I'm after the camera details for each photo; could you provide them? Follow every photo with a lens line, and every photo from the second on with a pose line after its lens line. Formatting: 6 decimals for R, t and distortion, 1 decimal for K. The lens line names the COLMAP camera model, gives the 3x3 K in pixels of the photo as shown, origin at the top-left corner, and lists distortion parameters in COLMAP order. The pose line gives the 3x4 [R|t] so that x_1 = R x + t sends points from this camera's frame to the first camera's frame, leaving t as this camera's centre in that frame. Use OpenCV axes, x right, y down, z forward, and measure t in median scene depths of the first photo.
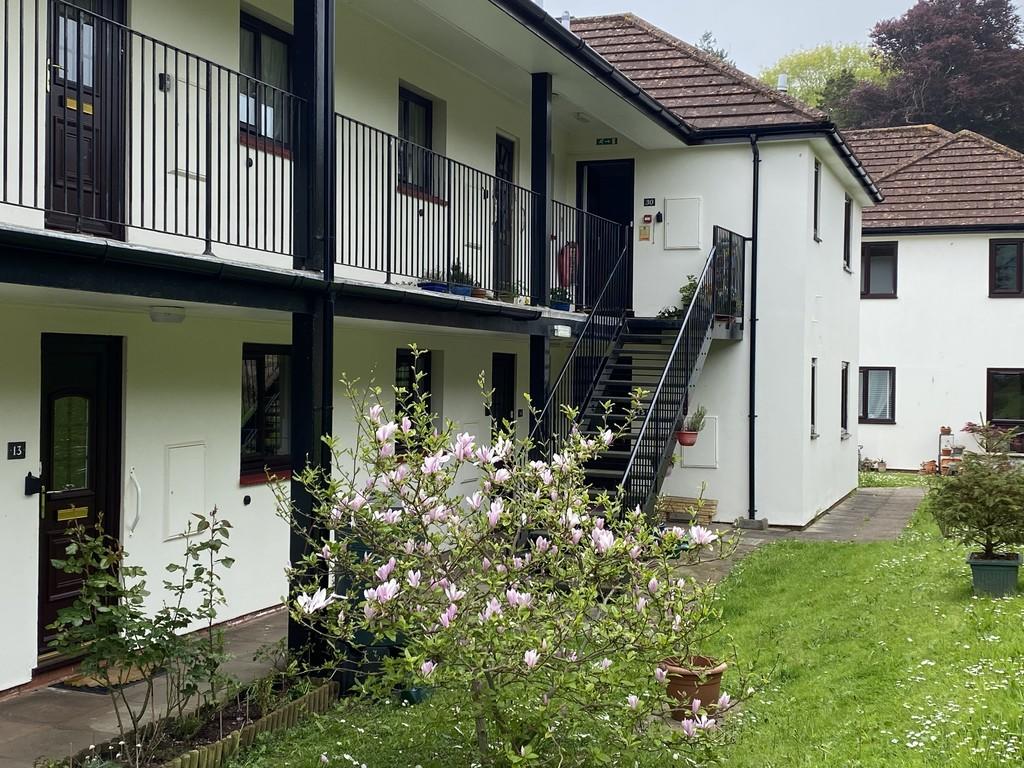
lens RADIAL K [[1314.7, 0, 512.0], [0, 1314.7, 384.0], [0, 0, 1]] dist [0.281816, 0.008443]
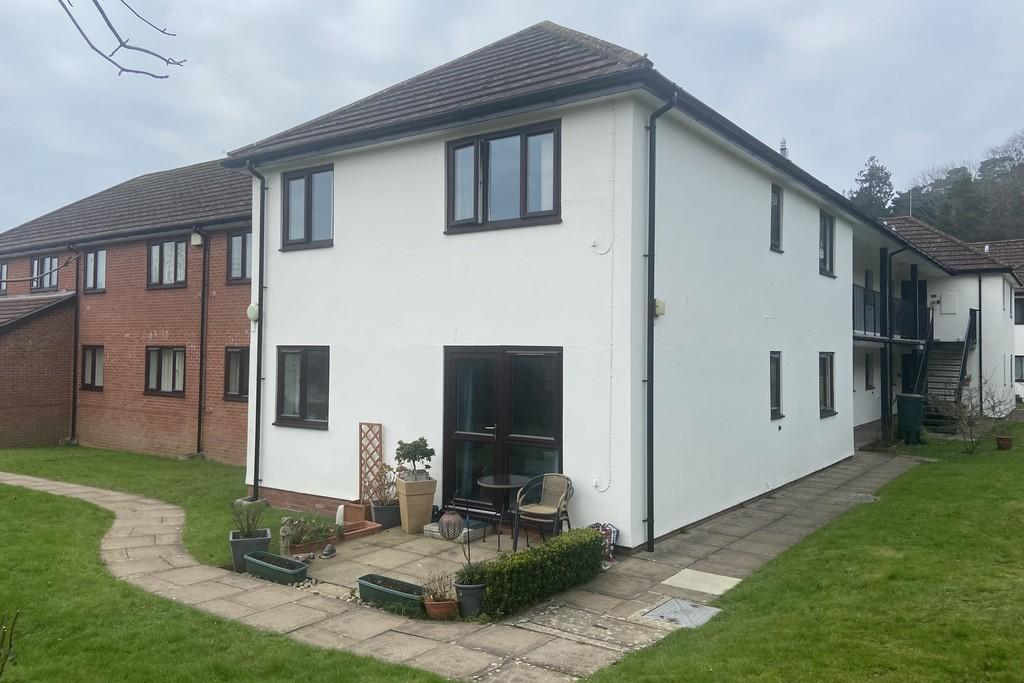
lens RADIAL K [[781.0, 0, 512.0], [0, 781.0, 341.5], [0, 0, 1]] dist [0.034503, -0.005505]
pose [[0.964039, -0.004513, -0.265724, -0.294582], [-0.001913, 0.999712, -0.023918, -0.006540], [0.265755, 0.023567, 0.963752, -0.754573]]
